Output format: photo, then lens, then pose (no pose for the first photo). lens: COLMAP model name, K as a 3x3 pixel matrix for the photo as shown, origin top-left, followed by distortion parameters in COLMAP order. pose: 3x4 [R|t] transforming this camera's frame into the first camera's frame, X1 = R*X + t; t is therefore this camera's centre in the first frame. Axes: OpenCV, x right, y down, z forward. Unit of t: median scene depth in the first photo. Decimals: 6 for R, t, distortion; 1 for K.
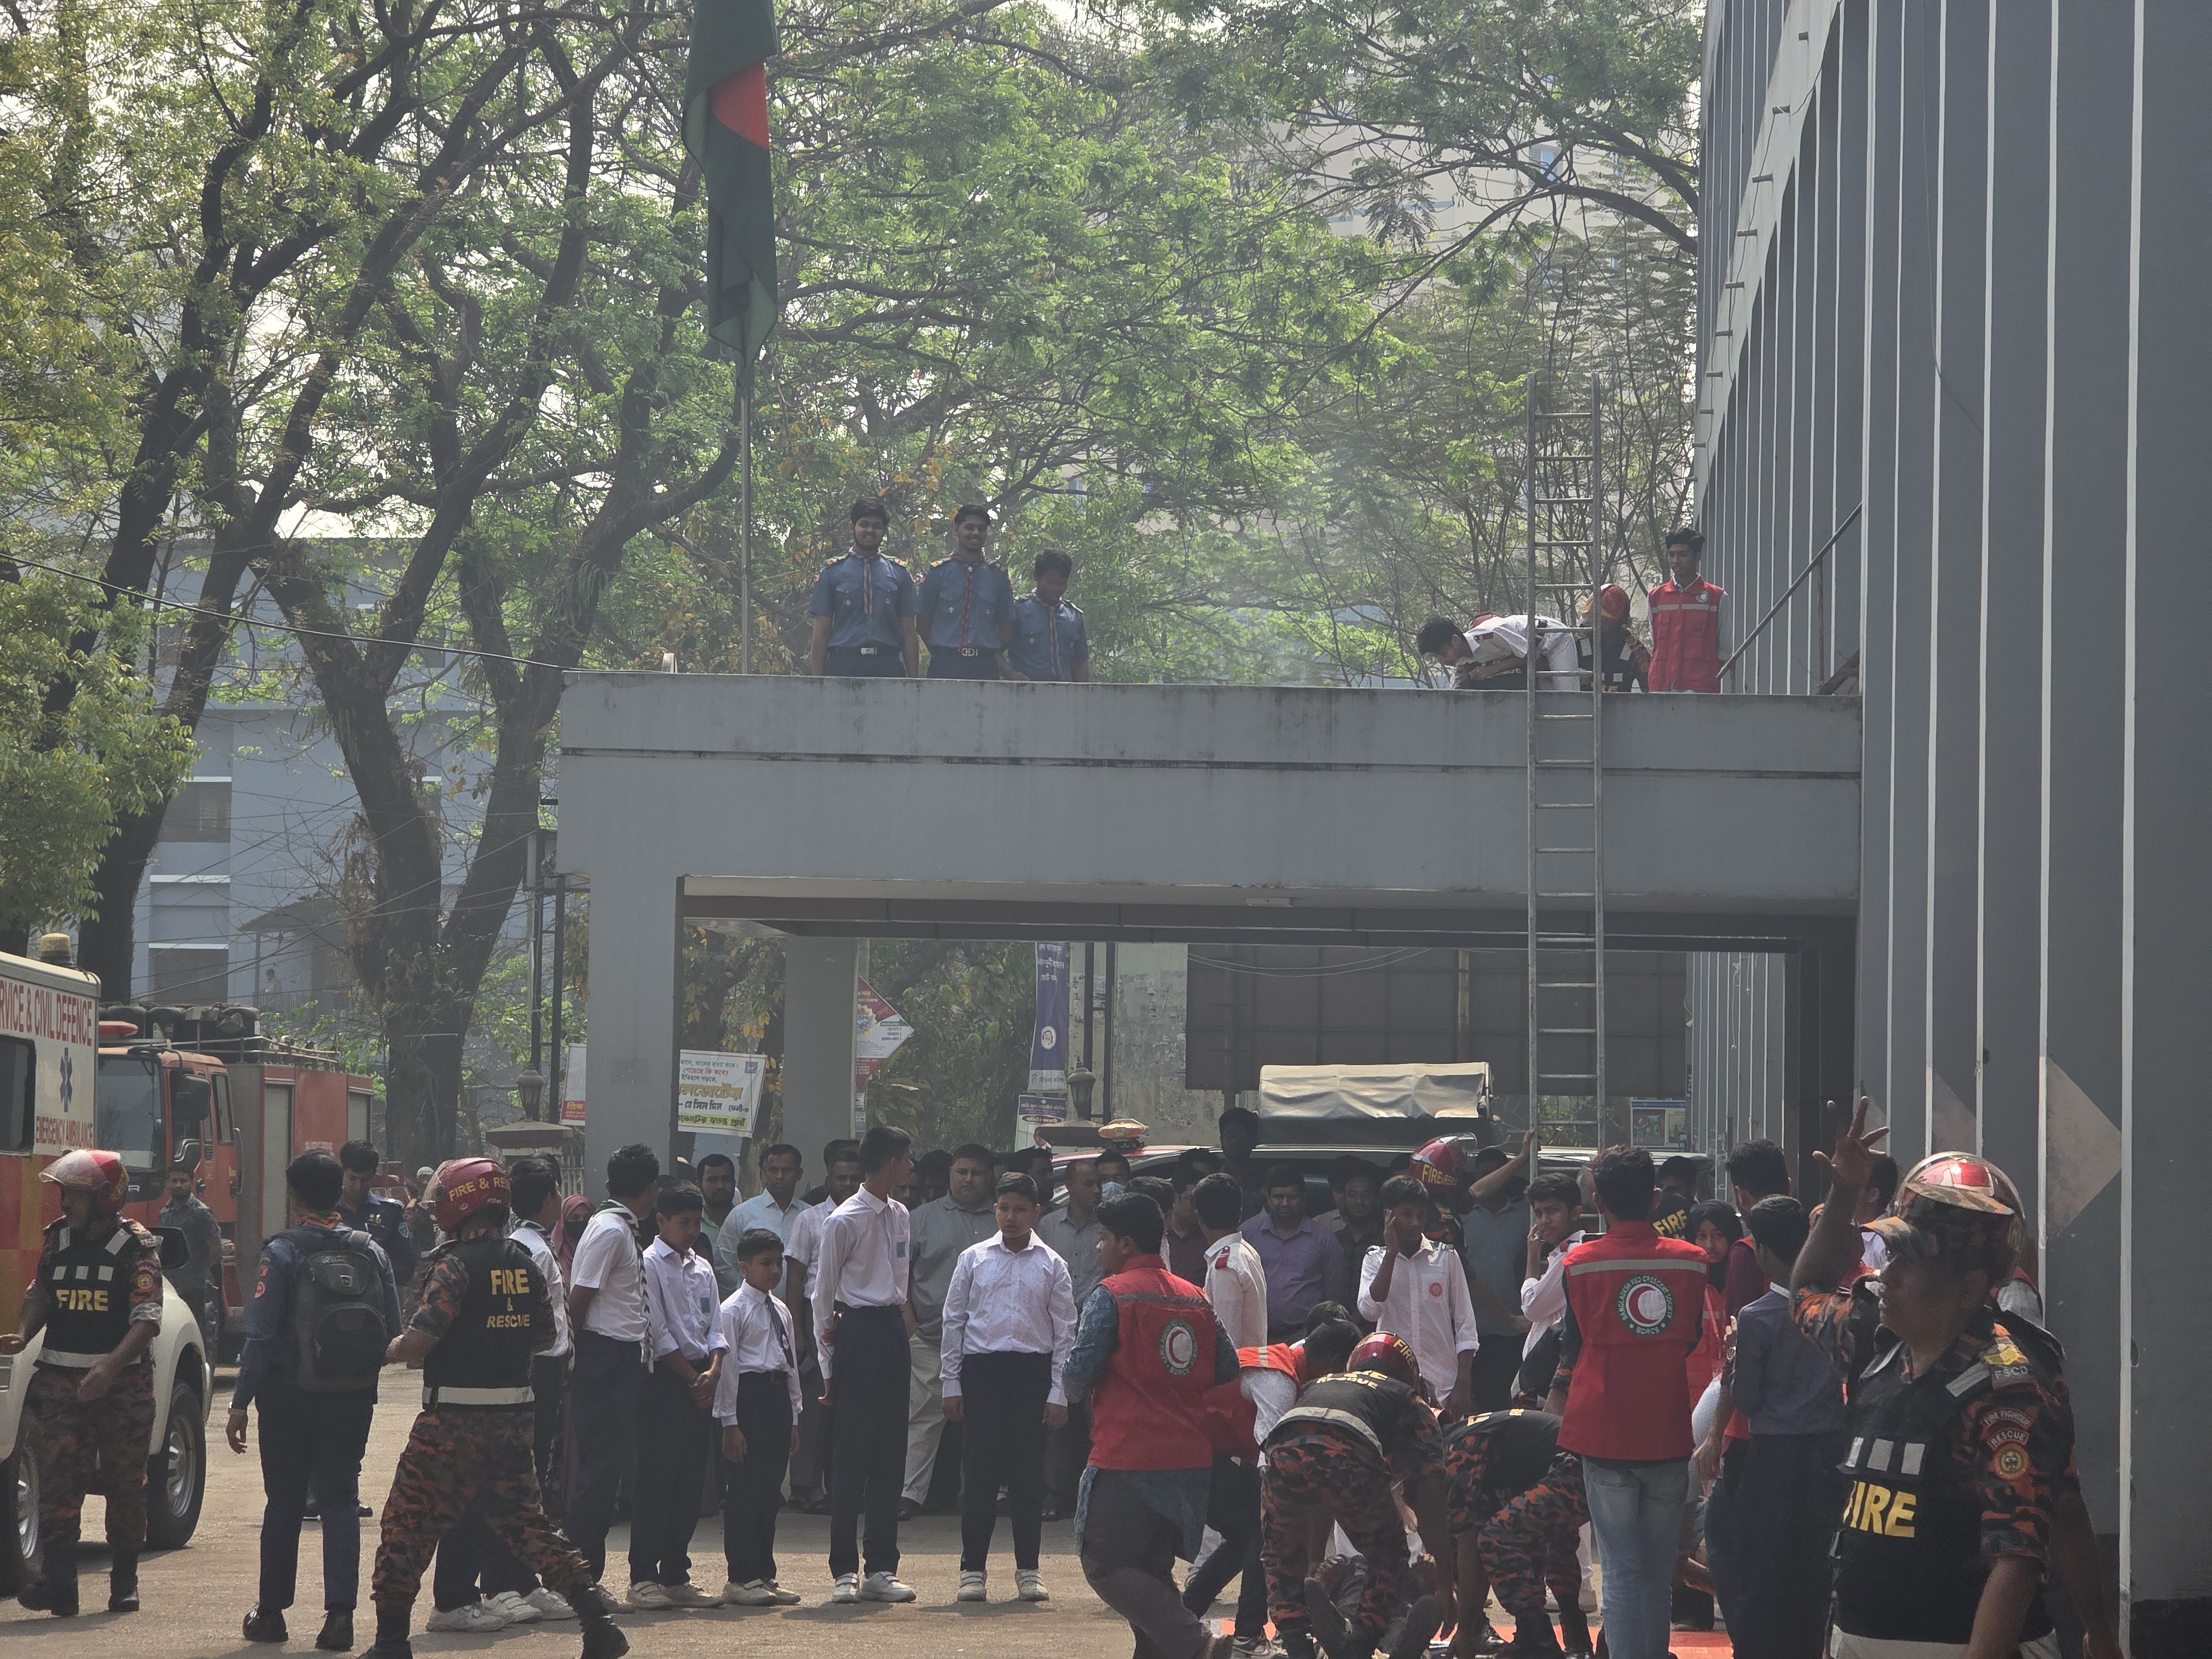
lens RADIAL K [[7407.7, 0, 1111.7], [0, 7407.7, 817.5], [0, 0, 1]] dist [0.309525, 0.000000]
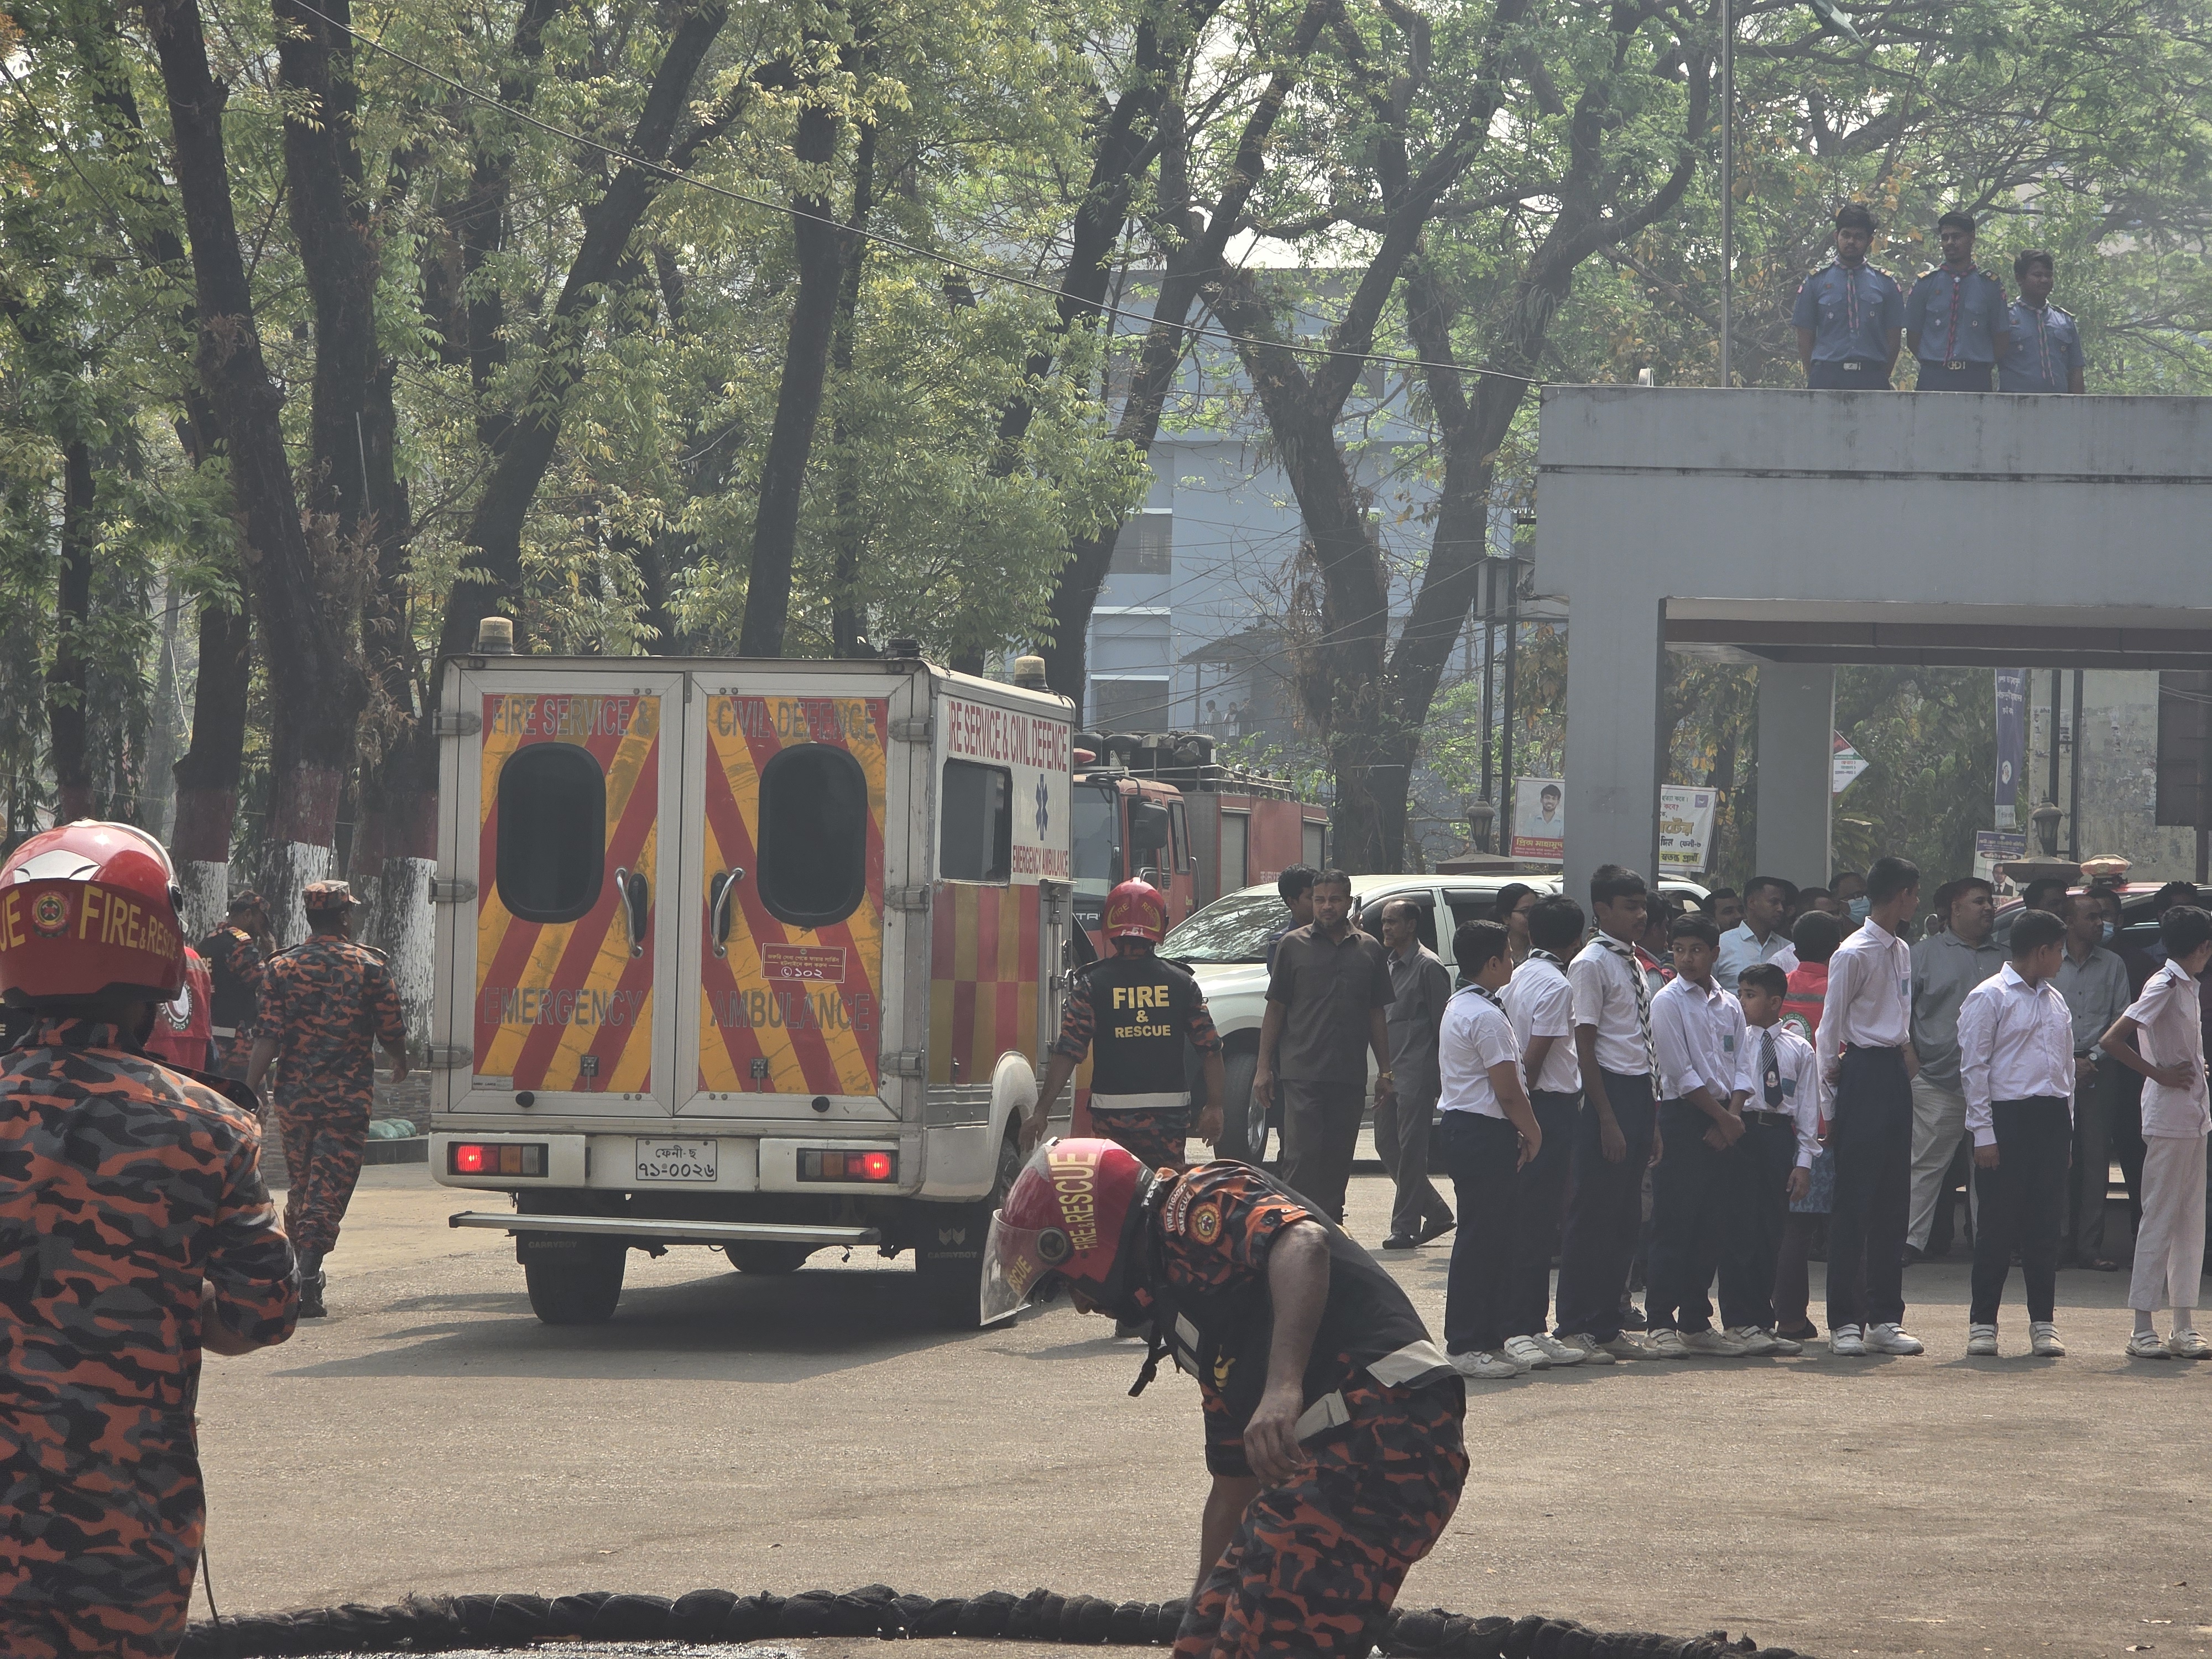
lens RADIAL K [[7407.7, 0, 1109.7], [0, 7407.7, 830.1], [0, 0, 1]] dist [0.309525, 0.000000]
pose [[0.992214, 0.005983, -0.124401, -0.004830], [-0.001346, 0.999302, 0.037327, 0.001108], [0.124538, -0.036869, 0.991530, 0.017441]]
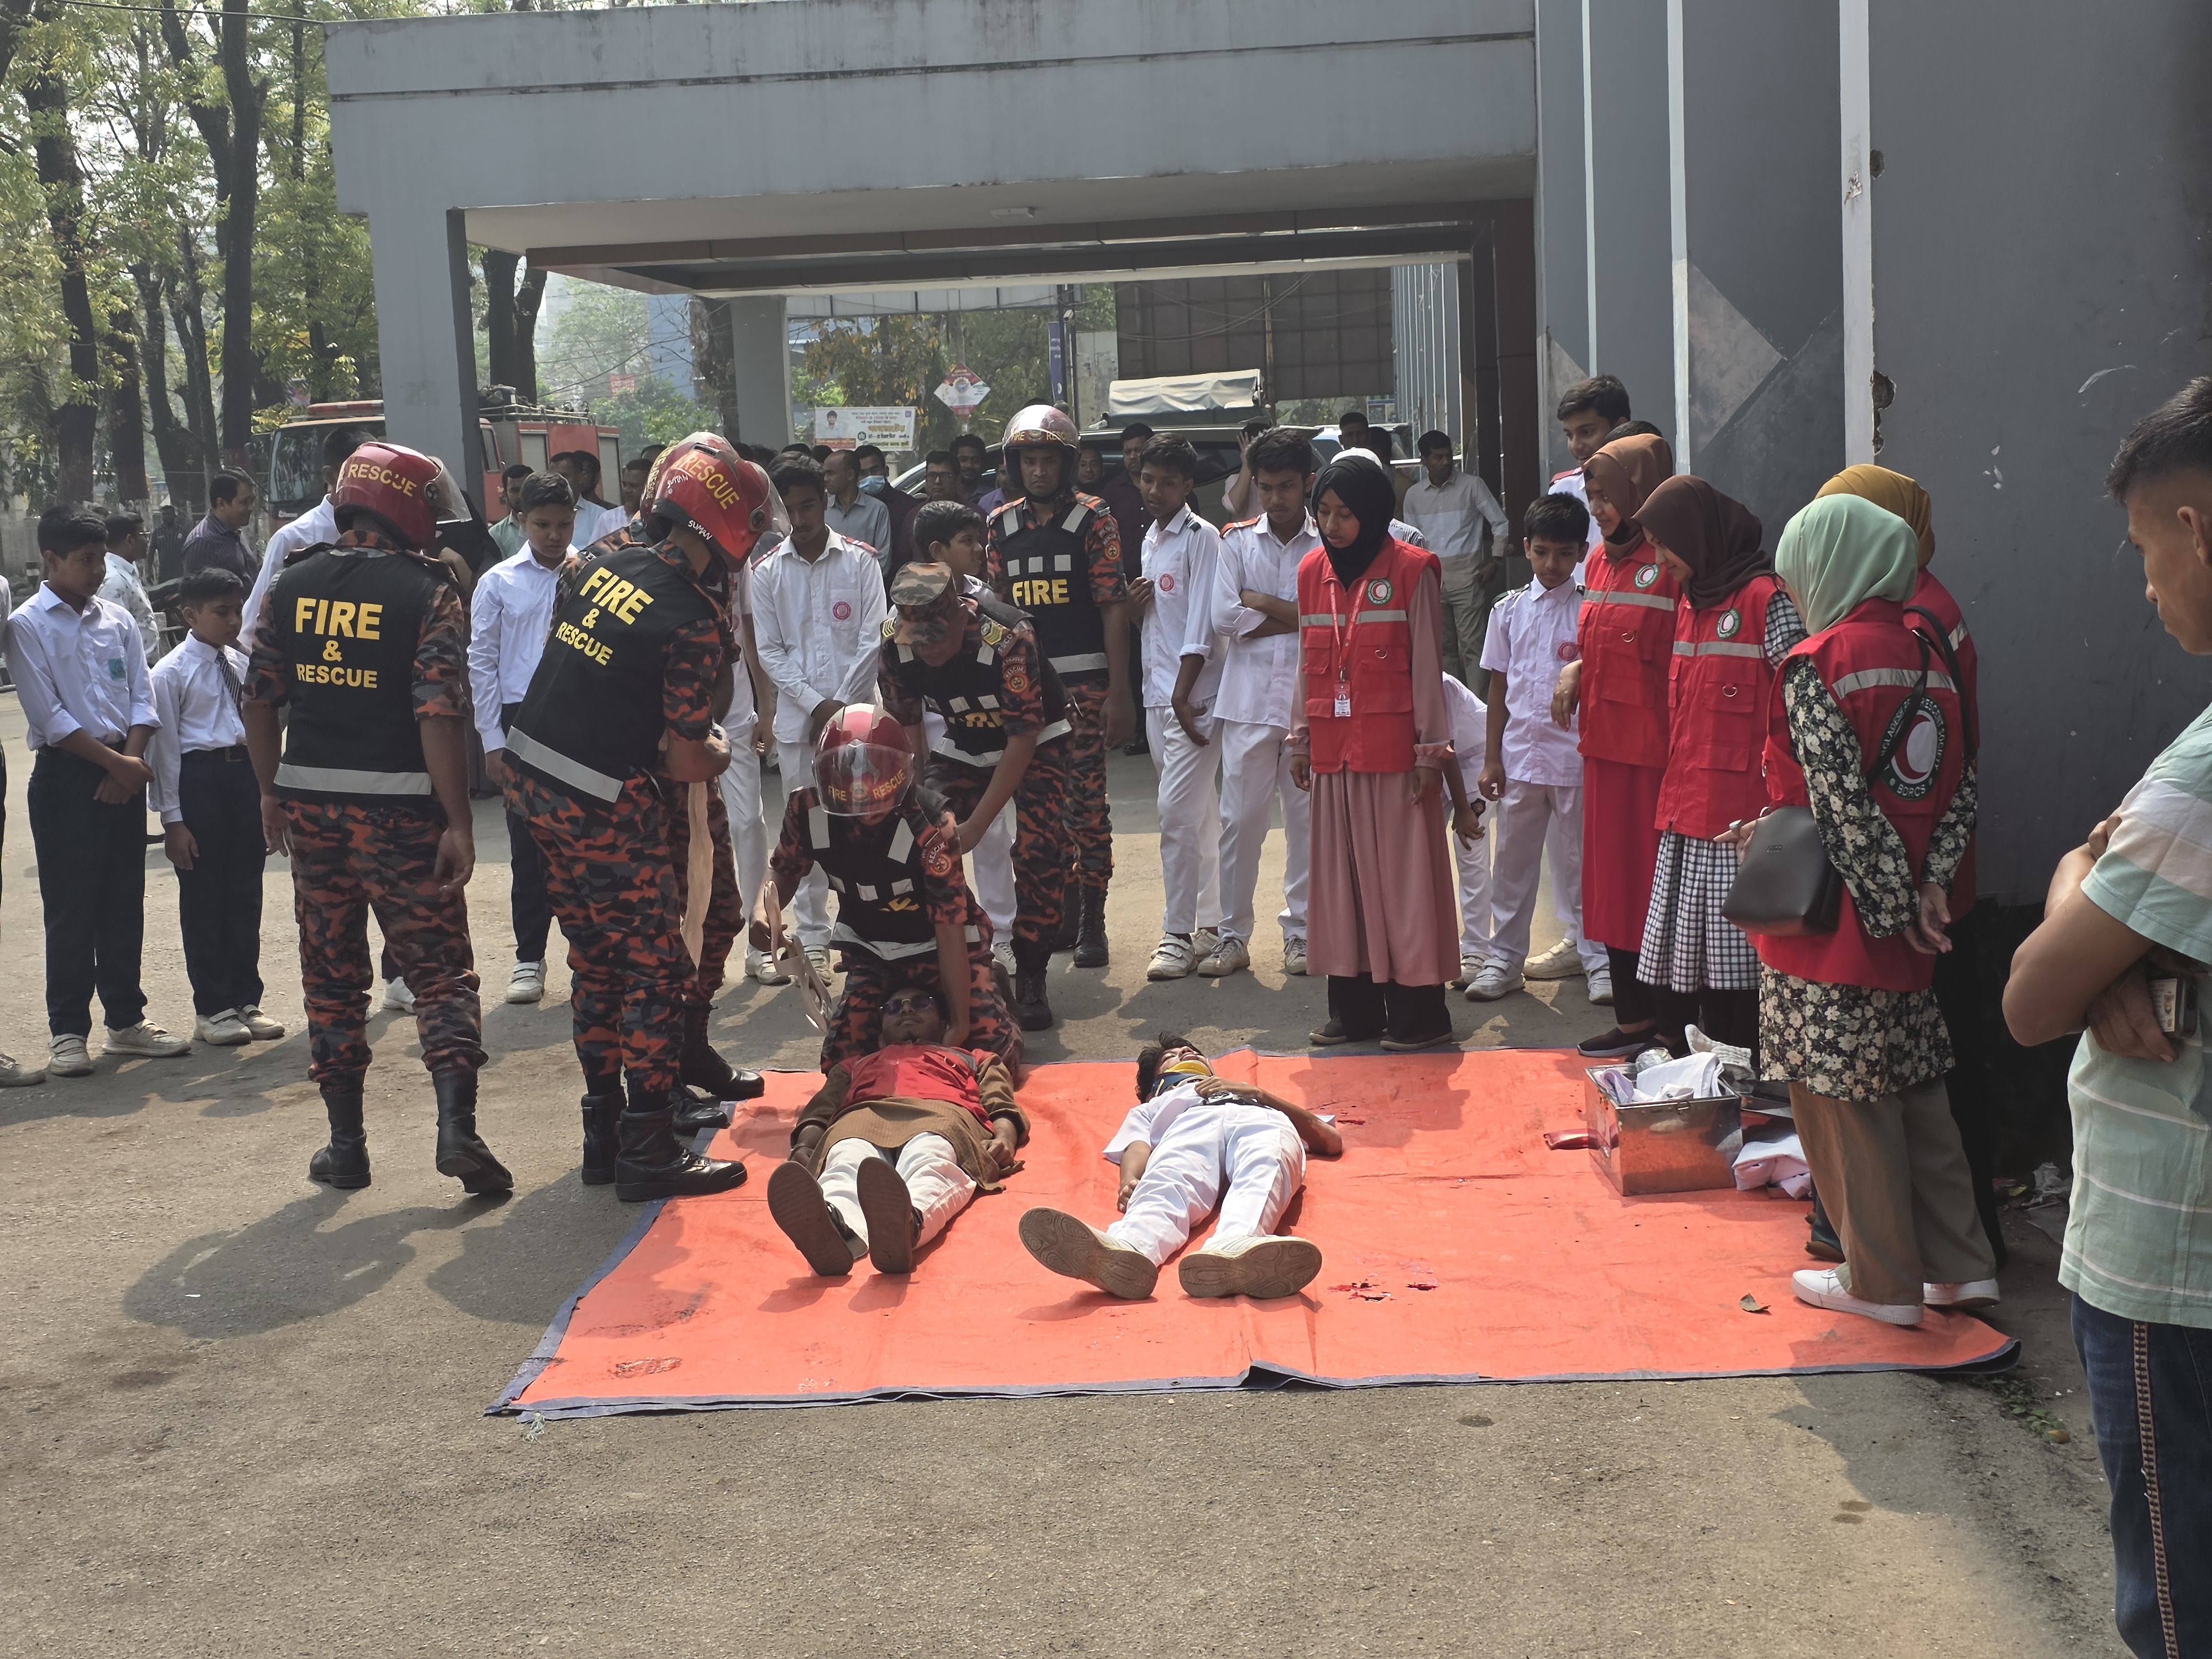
lens RADIAL K [[2943.1, 0, 1118.9], [0, 2943.1, 846.9], [0, 0, 1]] dist [0.020127, 0.000000]
pose [[0.997963, -0.058297, -0.025917, 0.023767], [0.061981, 0.982196, 0.177338, 0.015197], [0.015118, -0.178583, 0.983809, 0.291854]]
